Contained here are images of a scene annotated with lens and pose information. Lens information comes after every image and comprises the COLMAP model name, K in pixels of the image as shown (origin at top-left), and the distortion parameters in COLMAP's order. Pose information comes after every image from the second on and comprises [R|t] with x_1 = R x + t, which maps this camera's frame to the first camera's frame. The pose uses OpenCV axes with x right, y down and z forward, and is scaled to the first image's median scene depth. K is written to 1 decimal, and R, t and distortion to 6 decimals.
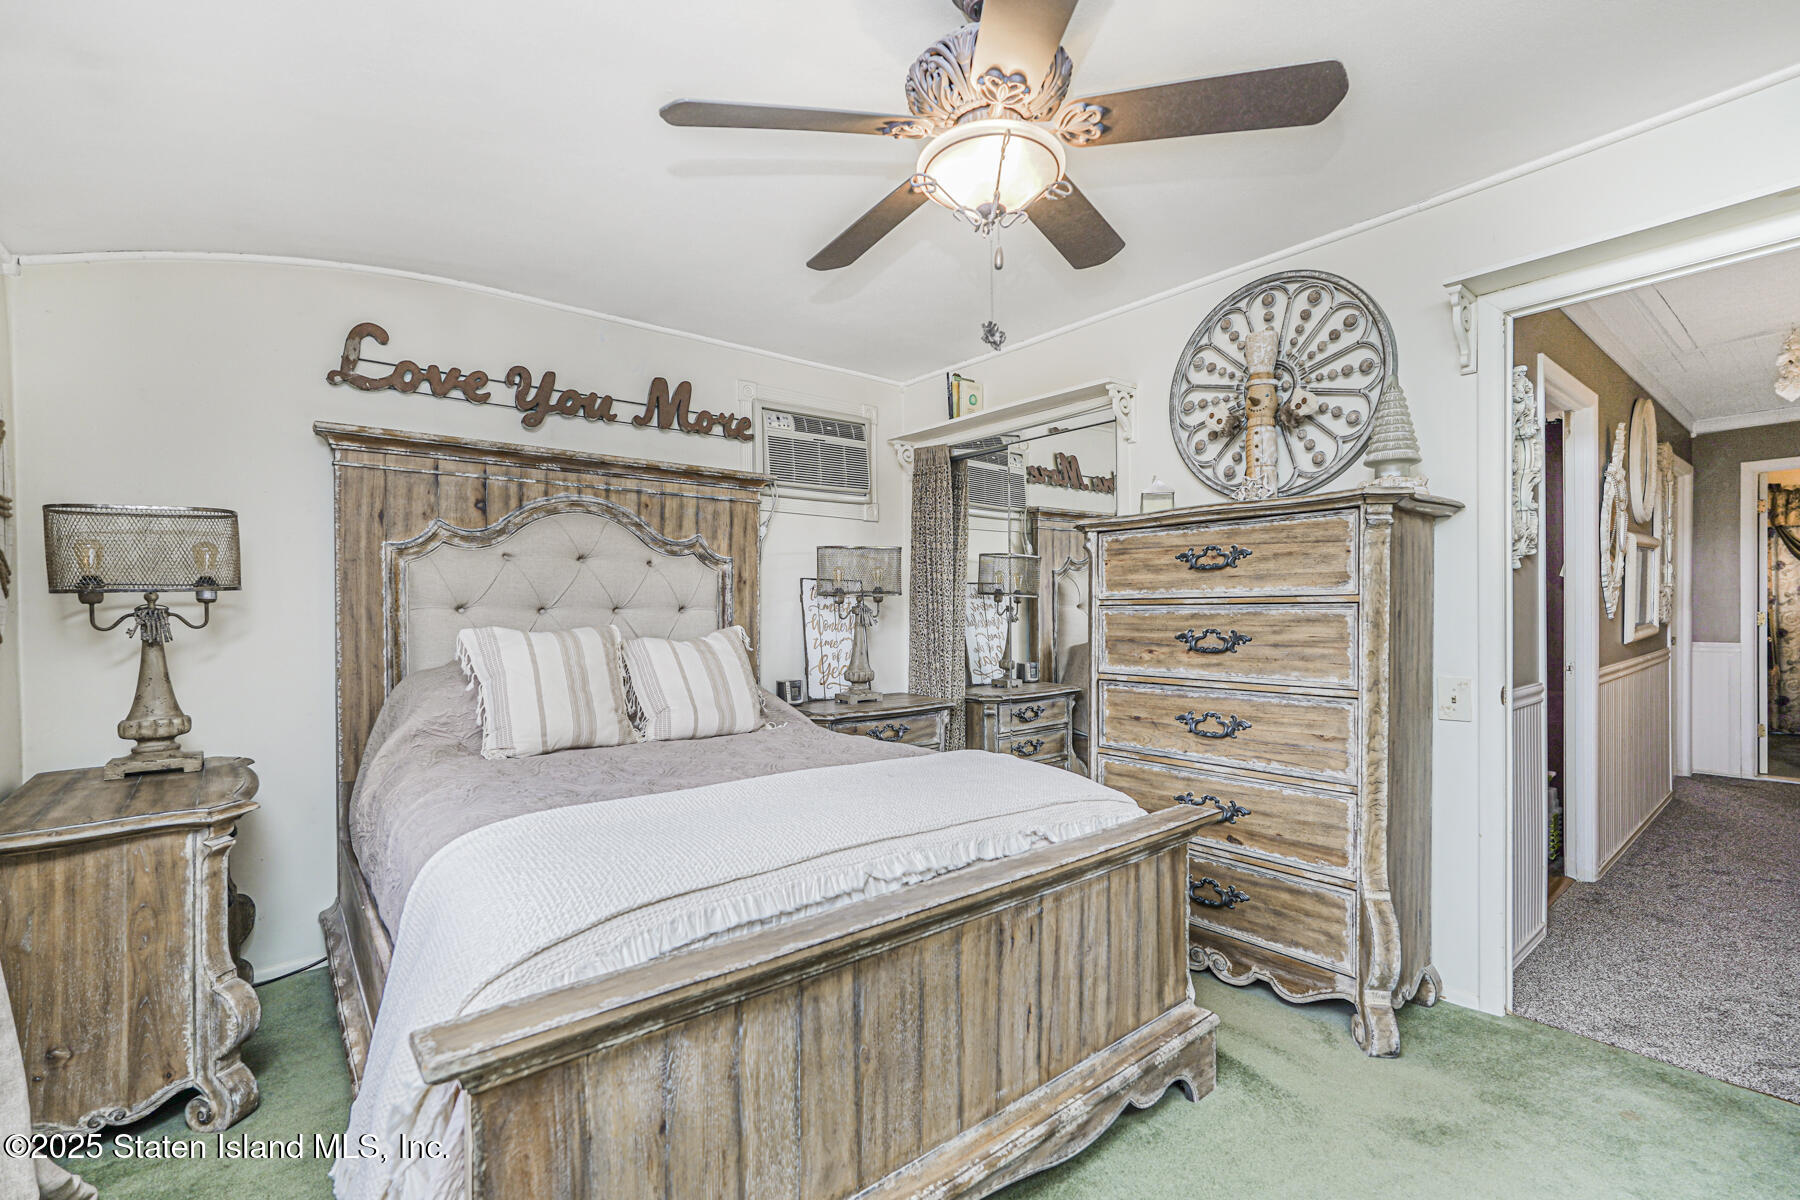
lens RADIAL K [[816.1, 0, 905.0], [0, 816.1, 604.6], [0, 0, 1]] dist [-0.014089, 0.006477]
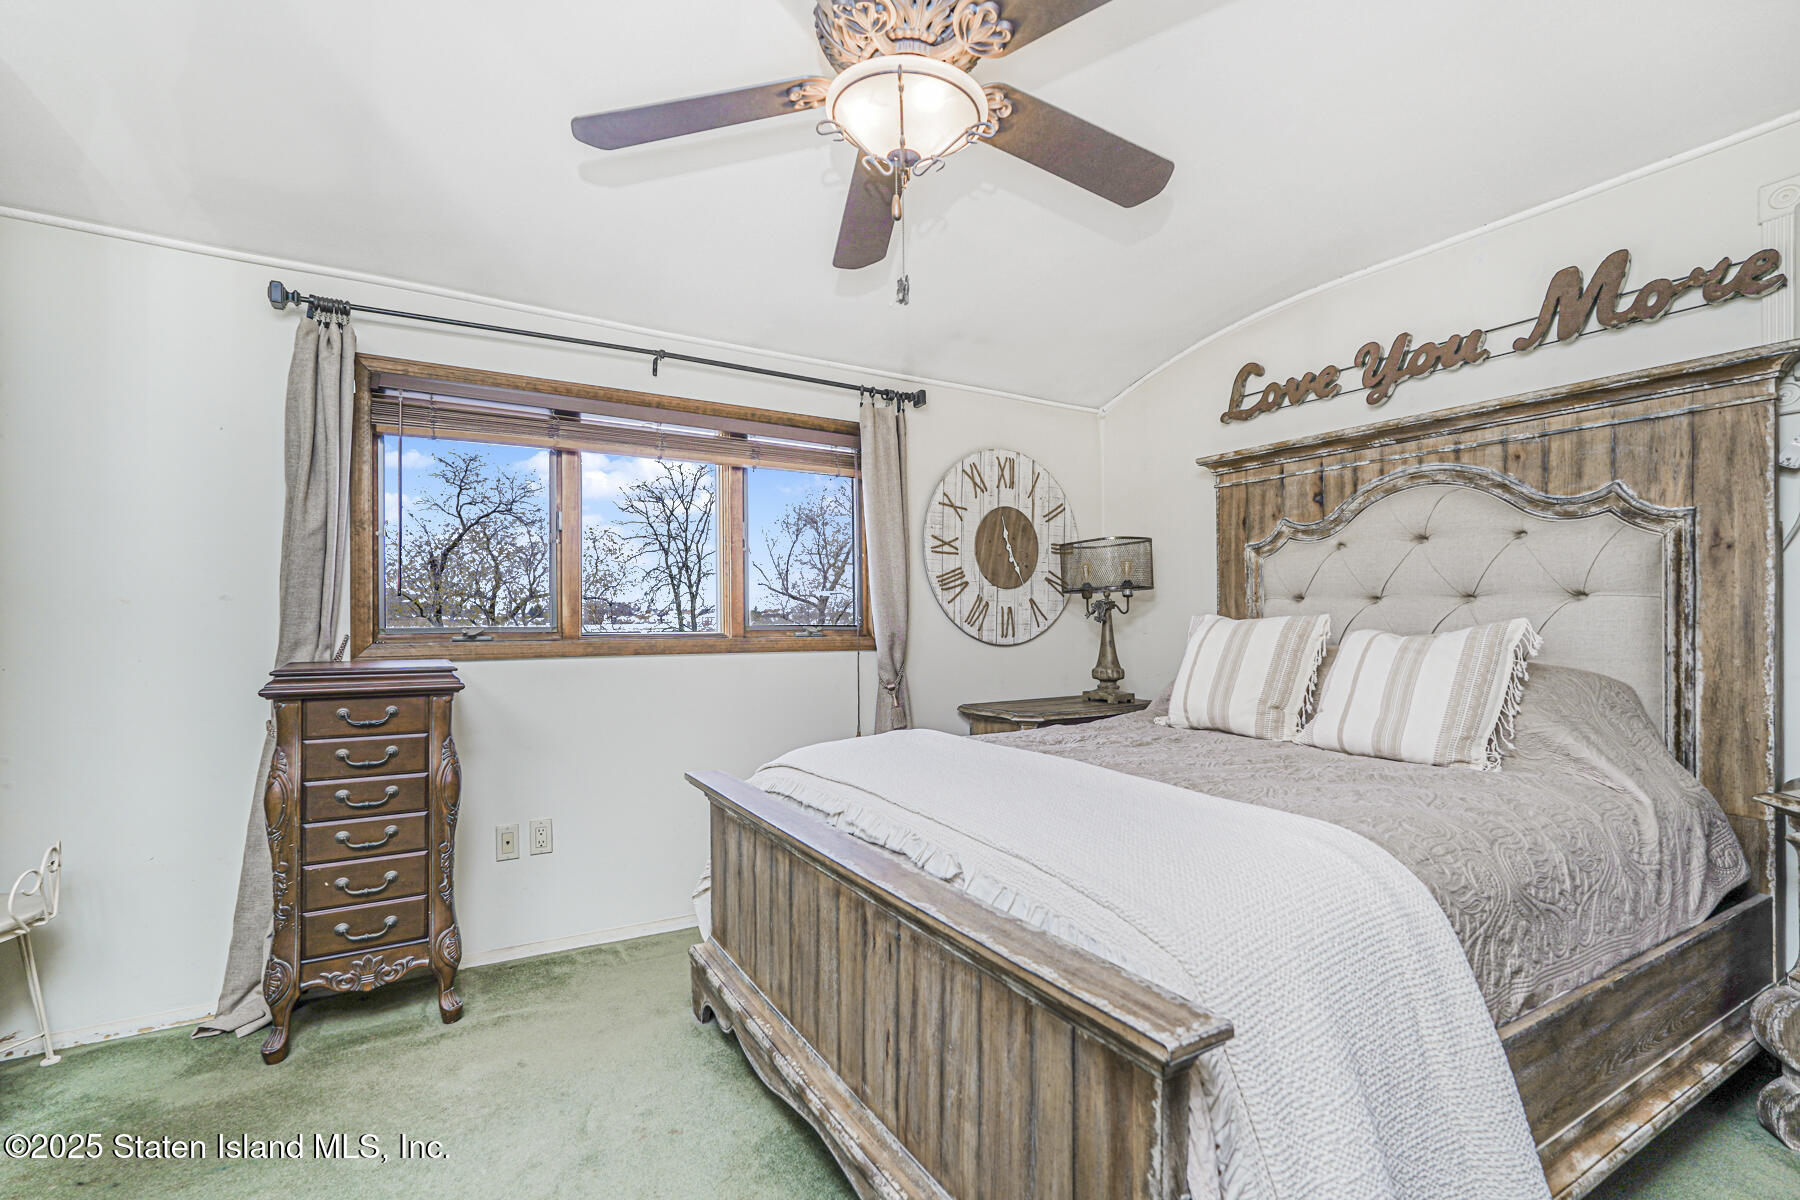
lens RADIAL K [[816.1, 0, 913.6], [0, 816.1, 611.4], [0, 0, 1]] dist [-0.014089, 0.006477]
pose [[-0.159064, -0.001897, -0.987266, 0.557463], [0.006875, 0.999972, -0.003029, 0.019909], [0.987244, -0.007269, -0.159046, 0.635856]]
